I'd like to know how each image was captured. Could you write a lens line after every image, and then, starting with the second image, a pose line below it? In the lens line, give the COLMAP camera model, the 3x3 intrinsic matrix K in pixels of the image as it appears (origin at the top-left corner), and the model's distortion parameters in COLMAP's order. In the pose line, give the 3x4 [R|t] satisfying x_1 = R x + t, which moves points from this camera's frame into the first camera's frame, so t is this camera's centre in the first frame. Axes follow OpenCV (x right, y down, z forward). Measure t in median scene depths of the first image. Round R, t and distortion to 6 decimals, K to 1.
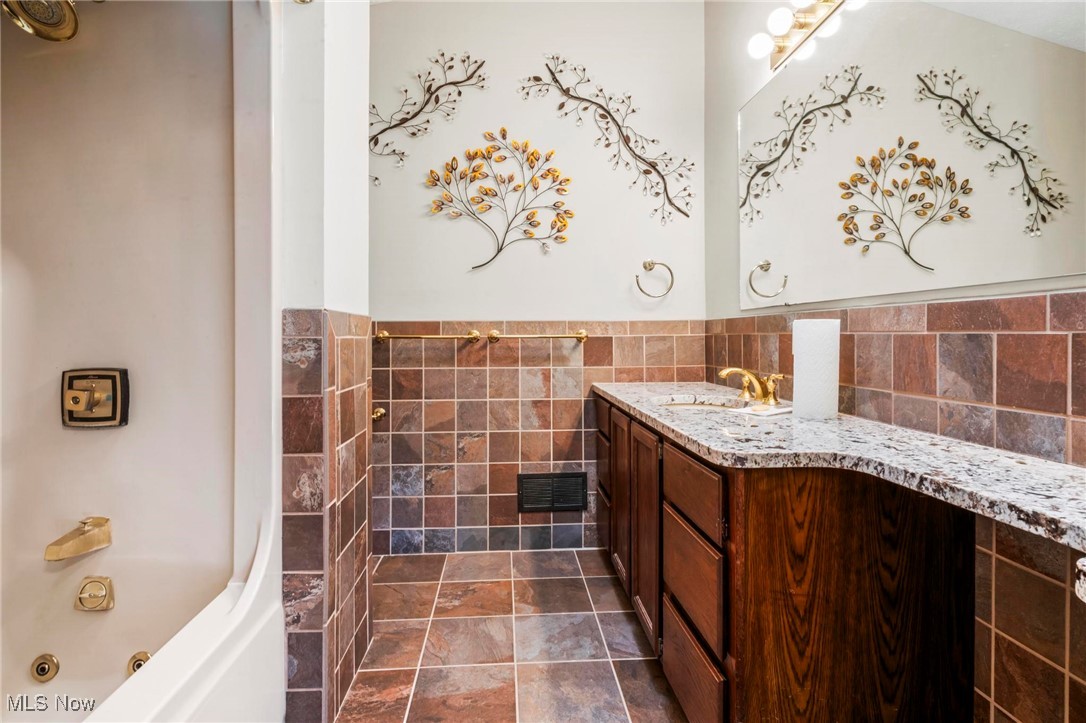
lens RADIAL K [[568.7, 0, 545.0], [0, 568.7, 355.5], [0, 0, 1]] dist [-0.007076, 0.000984]
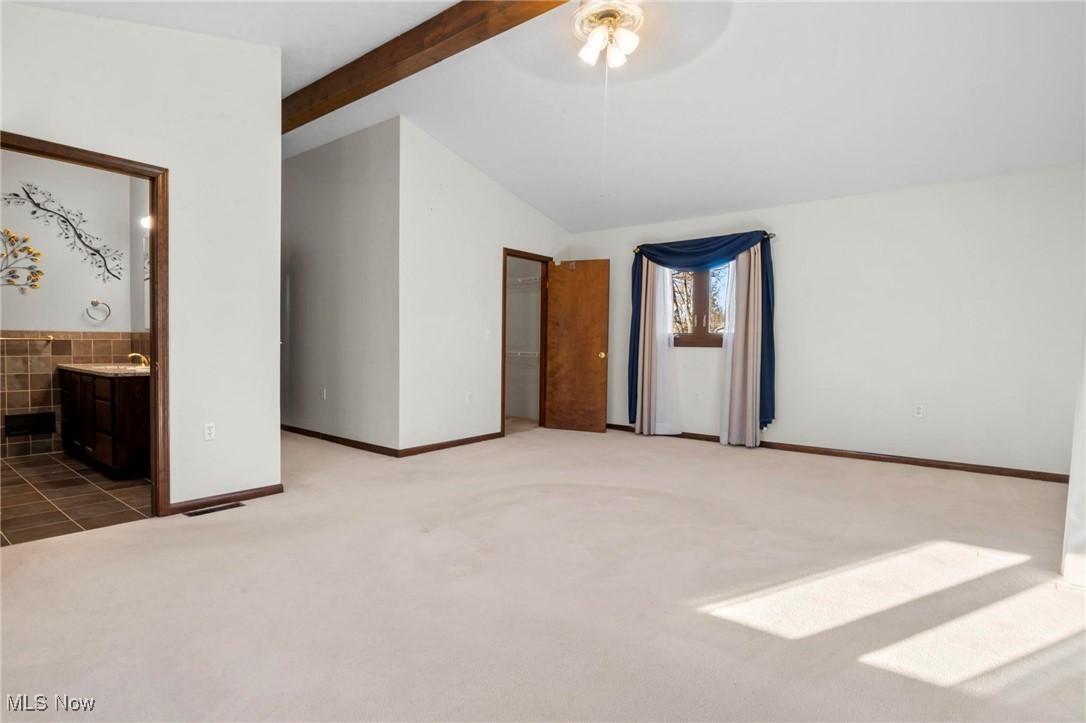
lens RADIAL K [[568.7, 0, 539.9], [0, 568.7, 359.1], [0, 0, 1]] dist [-0.007076, 0.000984]
pose [[0.689168, -0.009265, 0.724543, -0.172213], [0.010864, 0.999938, 0.002452, 0.042597], [-0.724520, 0.006182, 0.689226, -1.426584]]
